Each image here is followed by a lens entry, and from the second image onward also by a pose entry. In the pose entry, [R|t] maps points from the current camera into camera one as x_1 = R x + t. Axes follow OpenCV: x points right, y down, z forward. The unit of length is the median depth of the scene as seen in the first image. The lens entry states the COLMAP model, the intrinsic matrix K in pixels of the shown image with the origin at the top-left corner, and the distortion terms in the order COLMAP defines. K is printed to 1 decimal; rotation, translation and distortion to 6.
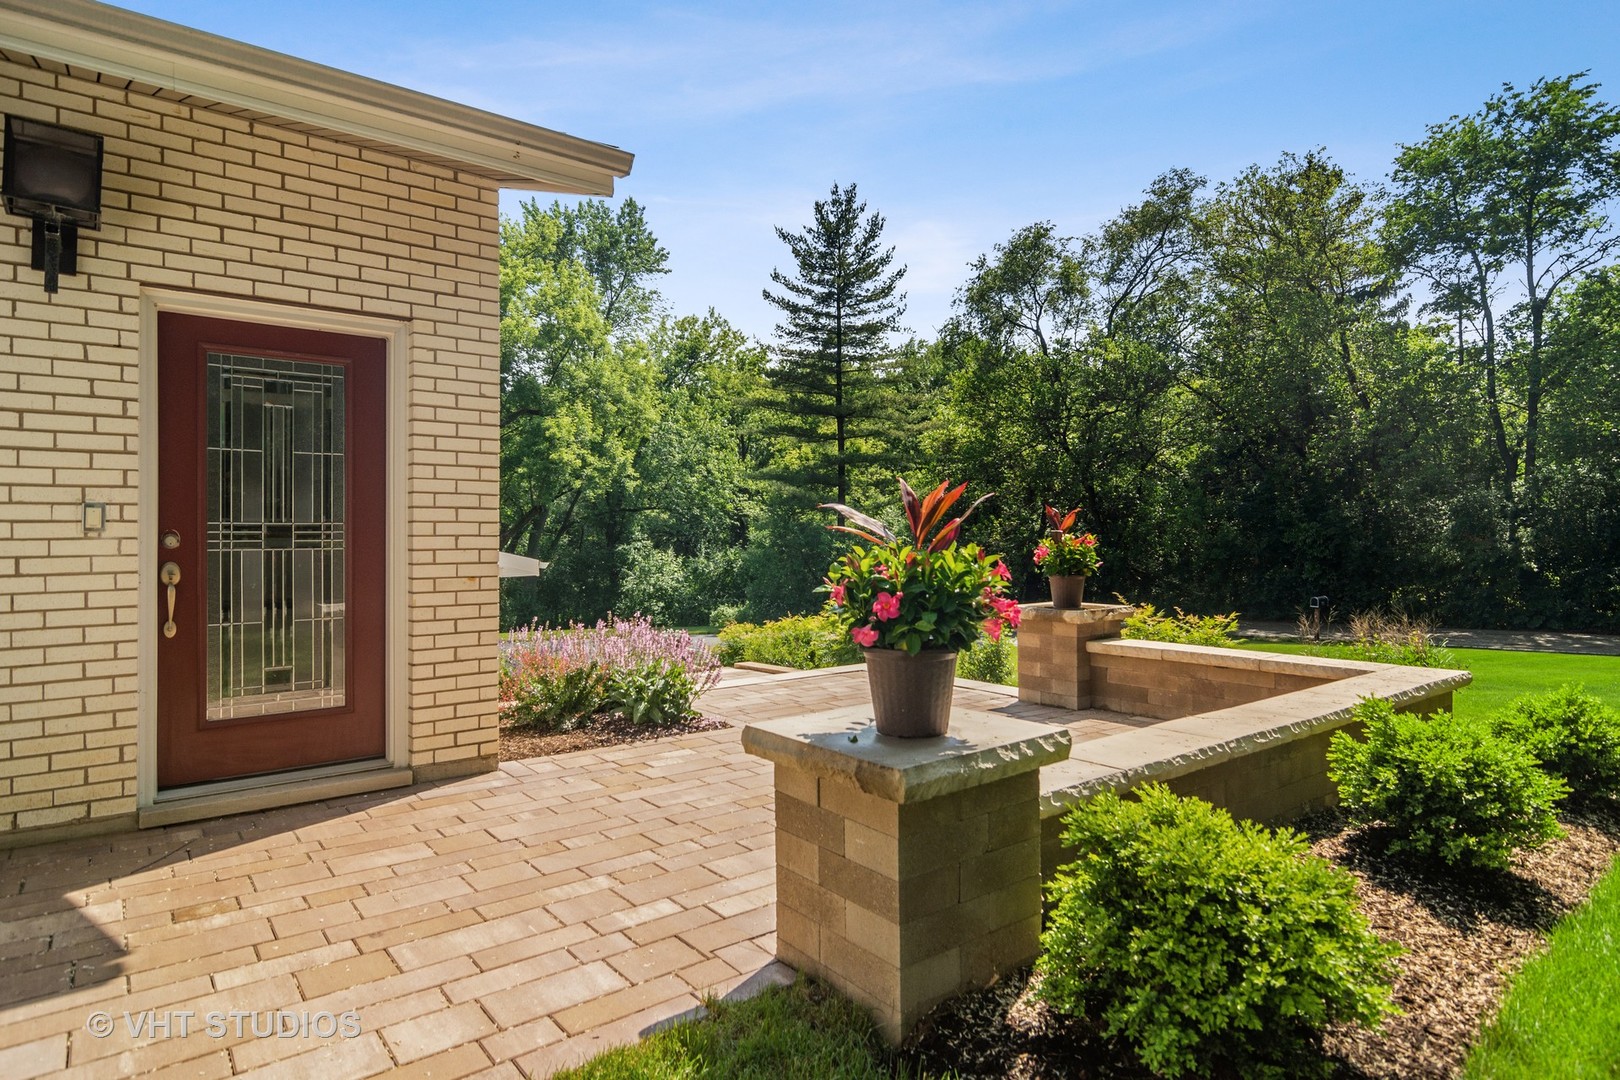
lens RADIAL K [[882.3, 0, 818.5], [0, 882.3, 541.1], [0, 0, 1]] dist [-0.000651, 0.000072]
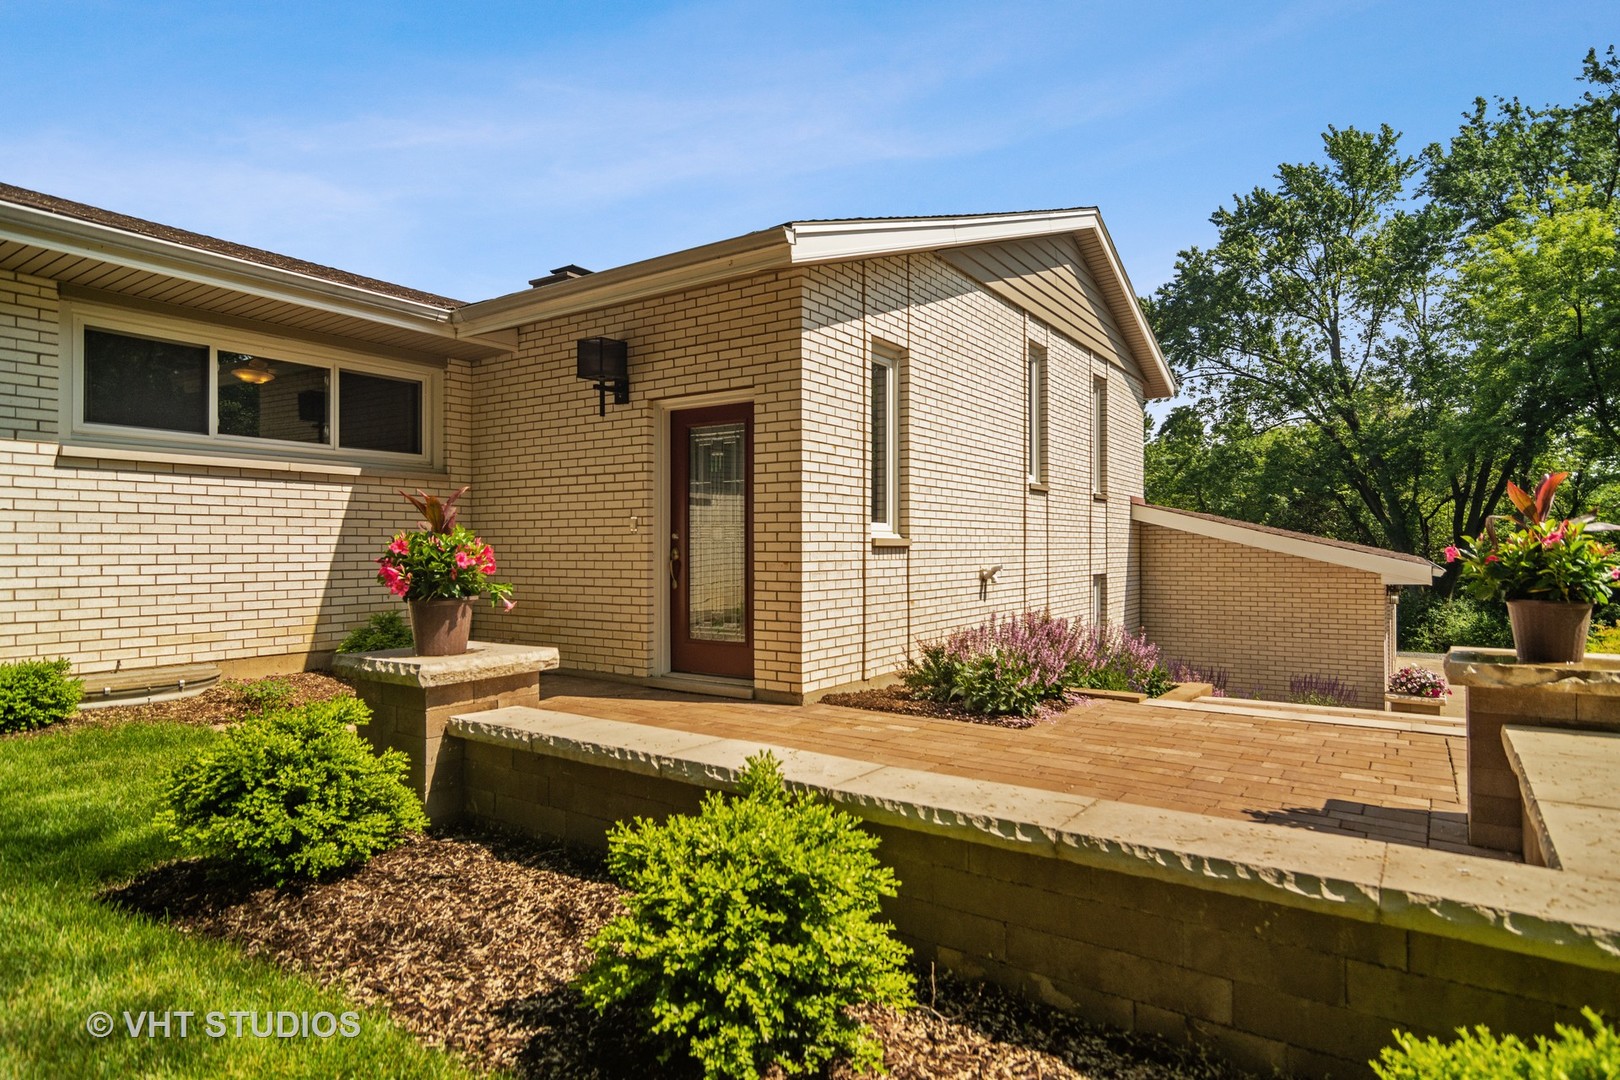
lens RADIAL K [[882.3, 0, 818.5], [0, 882.3, 541.1], [0, 0, 1]] dist [-0.000651, 0.000072]
pose [[0.319131, 0.002974, -0.947706, 1.089231], [-0.008343, 0.999965, 0.000329, 0.008825], [0.947674, 0.007802, 0.319145, 0.699583]]
